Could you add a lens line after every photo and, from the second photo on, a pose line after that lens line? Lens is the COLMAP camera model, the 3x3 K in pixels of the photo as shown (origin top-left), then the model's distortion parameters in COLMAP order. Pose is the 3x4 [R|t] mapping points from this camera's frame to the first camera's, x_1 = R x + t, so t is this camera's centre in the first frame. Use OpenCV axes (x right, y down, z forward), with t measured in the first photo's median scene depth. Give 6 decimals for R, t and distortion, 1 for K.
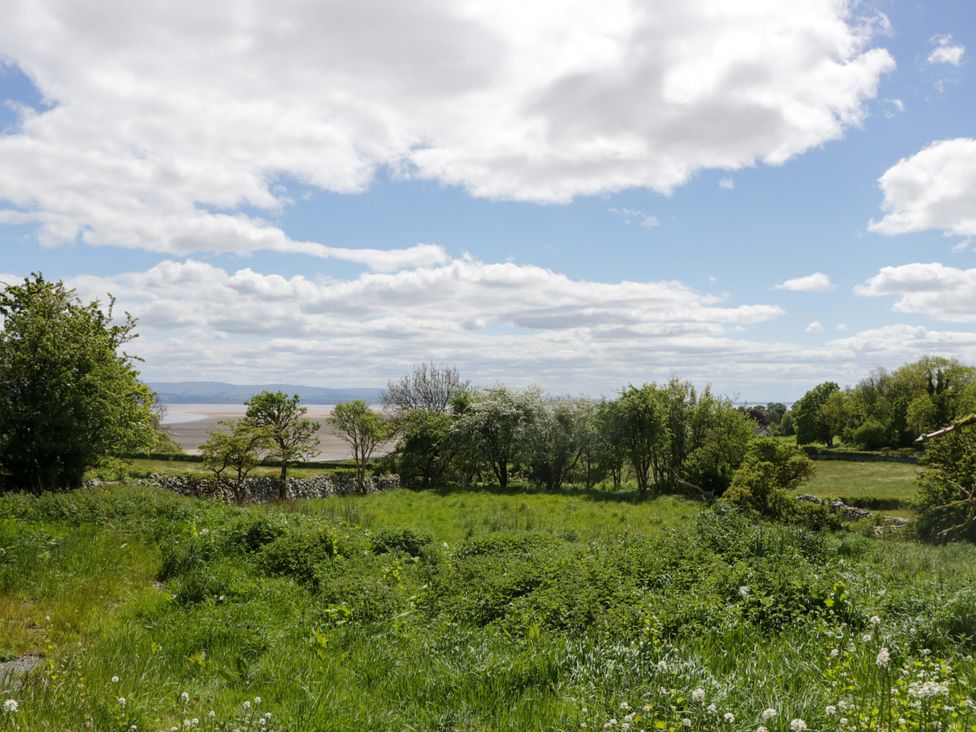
lens RADIAL K [[904.0, 0, 482.8], [0, 904.0, 361.9], [0, 0, 1]] dist [-0.135491, 0.000000]
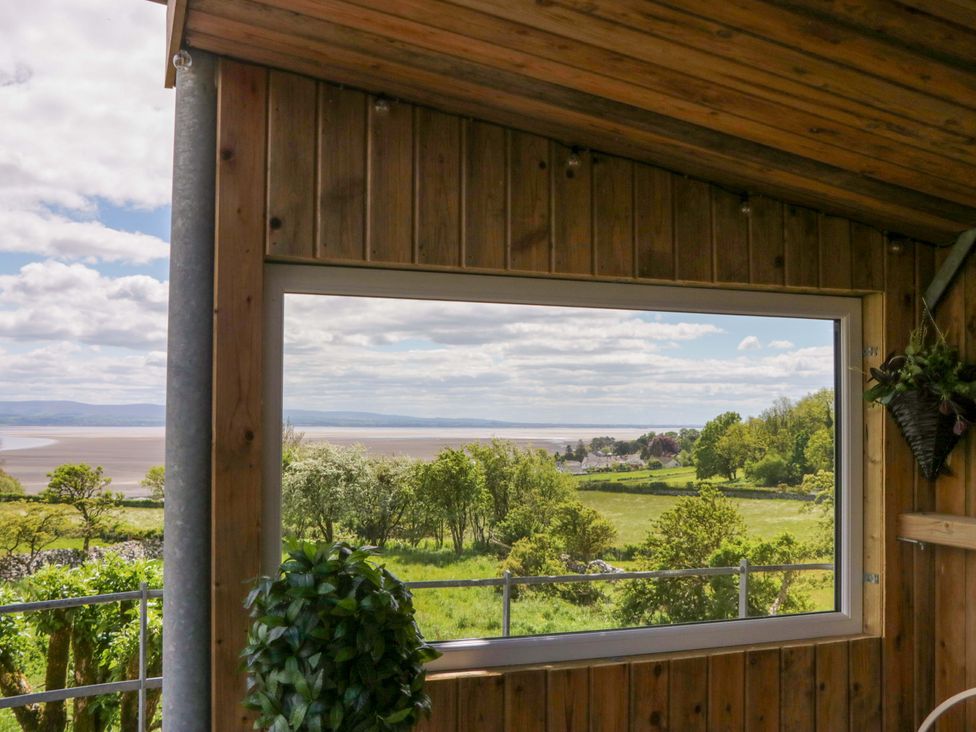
lens RADIAL K [[1001.9, 0, 483.3], [0, 1001.9, 388.2], [0, 0, 1]] dist [-0.097668, 0.000000]
pose [[0.994028, 0.005123, 0.109001, 0.080520], [-0.005973, 0.999954, 0.007478, -0.049047], [-0.108958, -0.008085, 0.994014, -0.126757]]
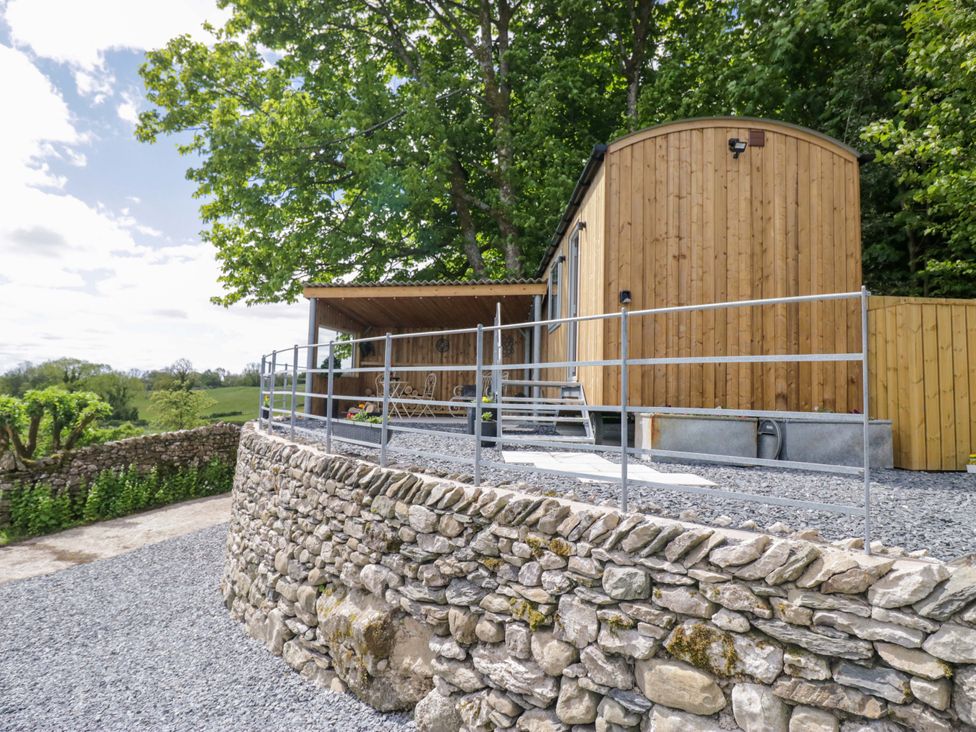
lens RADIAL K [[552.3, 0, 492.5], [0, 552.3, 363.3], [0, 0, 1]] dist [-0.003642, -0.011463]
pose [[0.427359, 0.058185, 0.902208, -0.076443], [-0.061865, 0.997470, -0.035024, -0.036488], [-0.901963, -0.040847, 0.429877, -0.226061]]
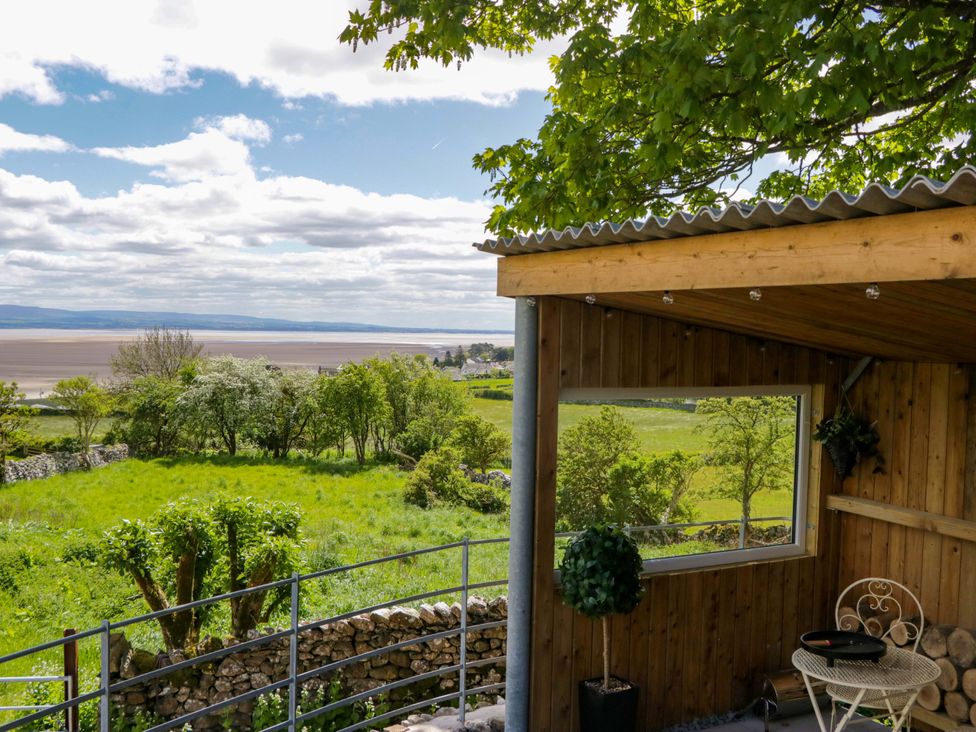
lens RADIAL K [[1001.9, 0, 477.9], [0, 1001.9, 381.0], [0, 0, 1]] dist [-0.097668, 0.000000]
pose [[0.974840, 0.001015, 0.222905, 0.048084], [-0.022286, 0.995423, 0.092933, -0.063437], [-0.221790, -0.095562, 0.970400, -0.170676]]
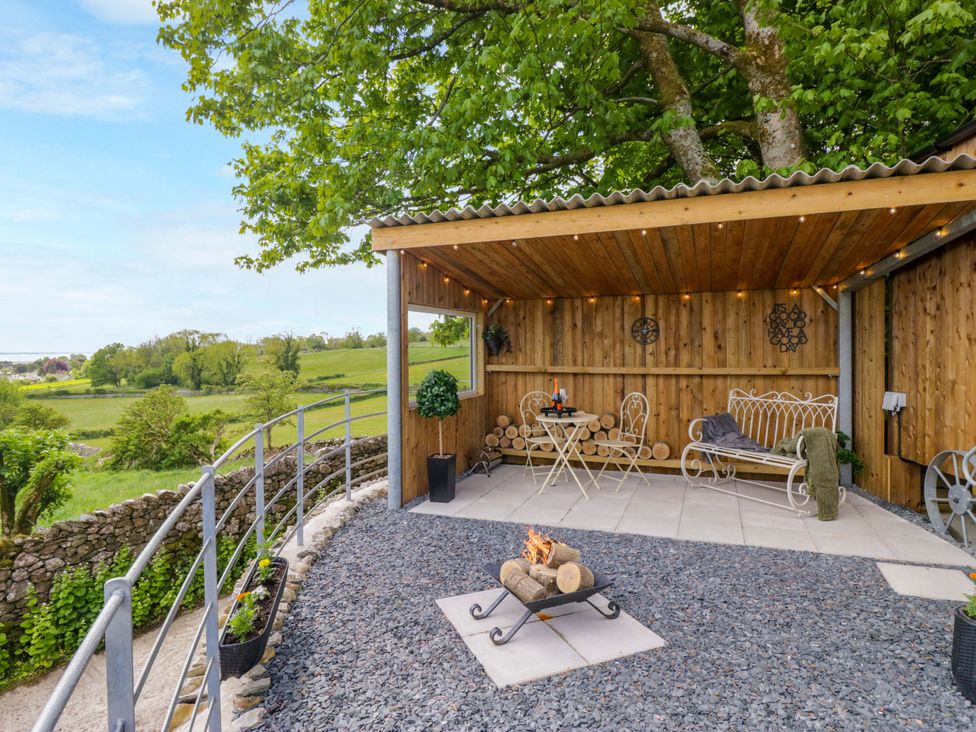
lens RADIAL K [[552.3, 0, 489.6], [0, 552.3, 362.3], [0, 0, 1]] dist [-0.003642, -0.011463]
pose [[0.574703, -0.027129, 0.817912, 0.006133], [-0.027000, 0.998278, 0.052083, -0.049177], [-0.817916, -0.052016, 0.572981, -0.149200]]
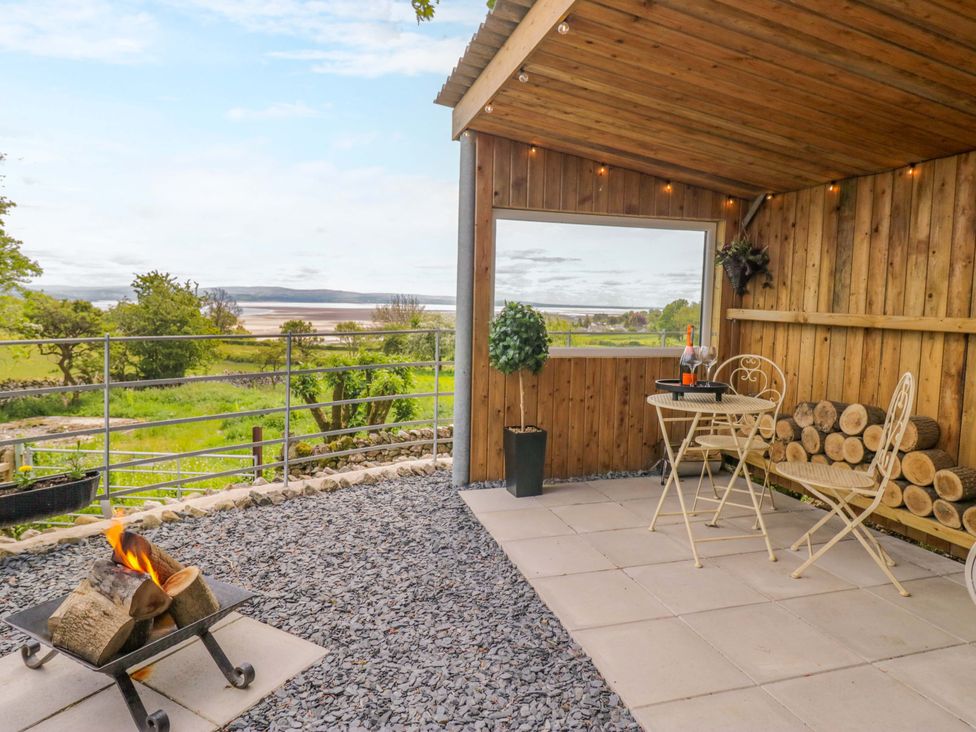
lens RADIAL K [[602.0, 0, 485.2], [0, 602.0, 352.7], [0, 0, 1]] dist [0.000046, -0.008785]
pose [[0.999119, 0.014551, 0.039356, 0.072306], [-0.019361, 0.991998, 0.124760, -0.045645], [-0.037225, -0.125412, 0.991406, -0.158435]]
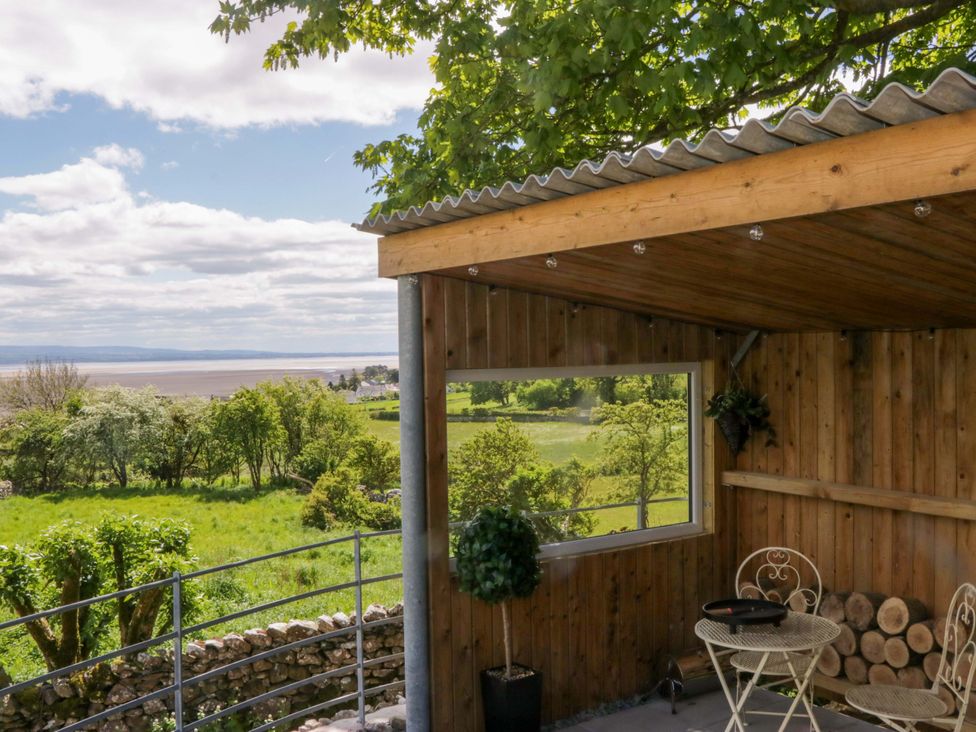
lens RADIAL K [[1001.9, 0, 481.8], [0, 1001.9, 380.0], [0, 0, 1]] dist [-0.097668, 0.000000]
pose [[0.944432, -0.032397, 0.327107, 0.049534], [0.009550, 0.997416, 0.071211, -0.059780], [-0.328569, -0.064130, 0.942300, -0.168581]]
